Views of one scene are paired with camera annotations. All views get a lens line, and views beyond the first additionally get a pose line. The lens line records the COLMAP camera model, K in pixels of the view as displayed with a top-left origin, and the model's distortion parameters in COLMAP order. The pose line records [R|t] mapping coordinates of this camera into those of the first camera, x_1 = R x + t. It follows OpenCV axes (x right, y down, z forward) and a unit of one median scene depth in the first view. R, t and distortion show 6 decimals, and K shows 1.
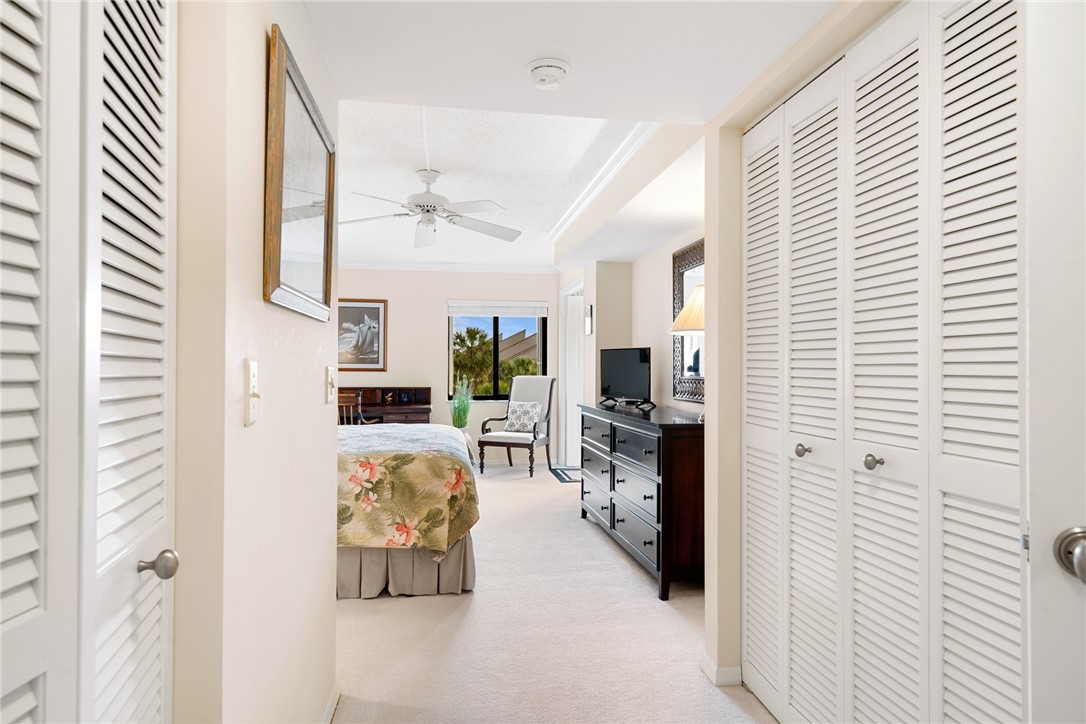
lens RADIAL K [[617.6, 0, 543.0], [0, 617.6, 362.0], [0, 0, 1]] dist [-0.001110, -0.000052]
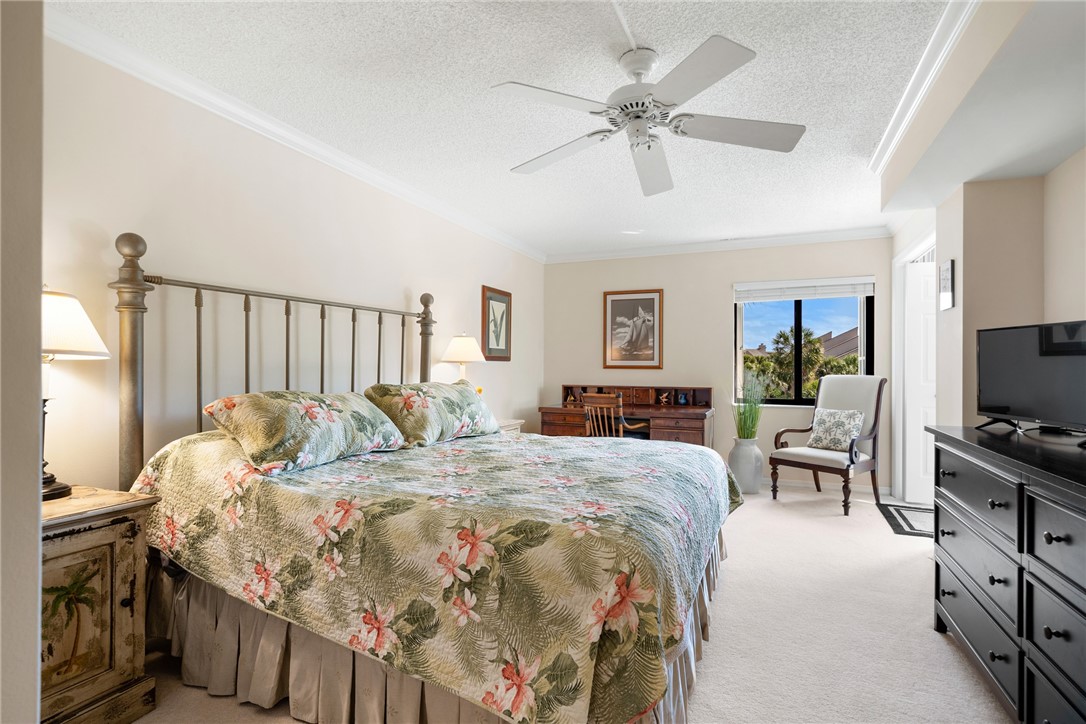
lens RADIAL K [[532.0, 0, 543.0], [0, 532.0, 362.0], [0, 0, 1]] dist [-0.001652, 0.000208]
pose [[0.845856, -0.005335, -0.533385, 0.013443], [0.006758, 0.999977, 0.000716, 0.003805], [0.533368, -0.004210, 0.845873, 0.278022]]
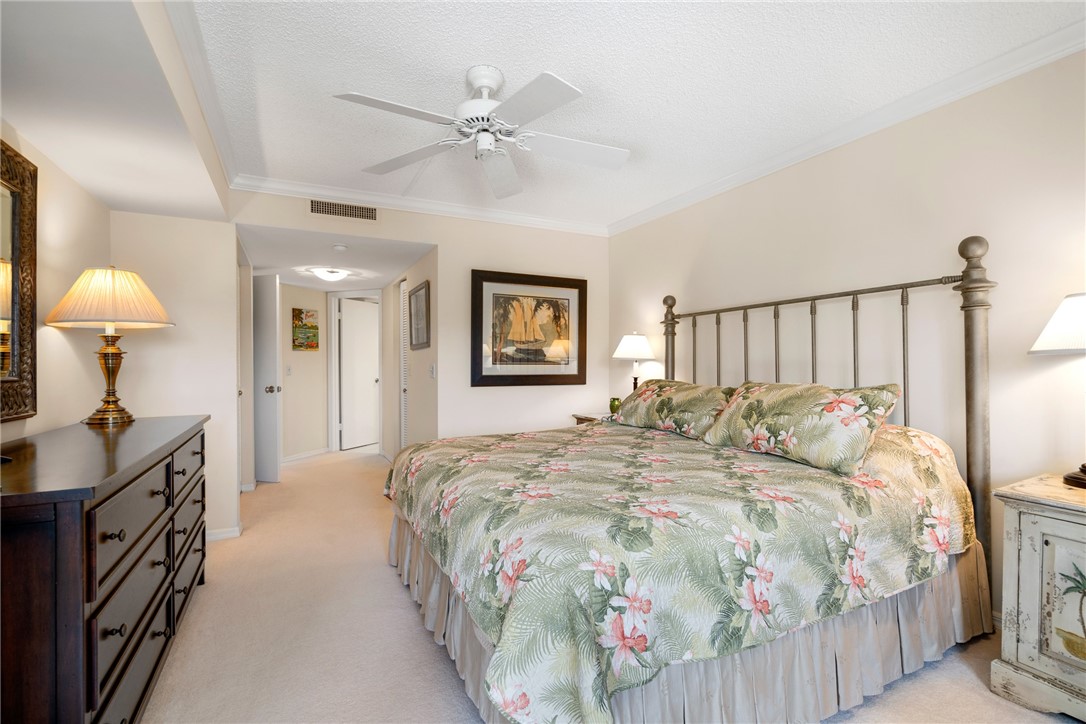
lens RADIAL K [[492.7, 0, 543.0], [0, 492.7, 362.0], [0, 0, 1]] dist [0.001230, 0.000259]
pose [[-0.954188, 0.002637, -0.299195, -0.023788], [0.008483, 0.999798, -0.018241, 0.008489], [0.299086, -0.019943, -0.954018, 0.653560]]
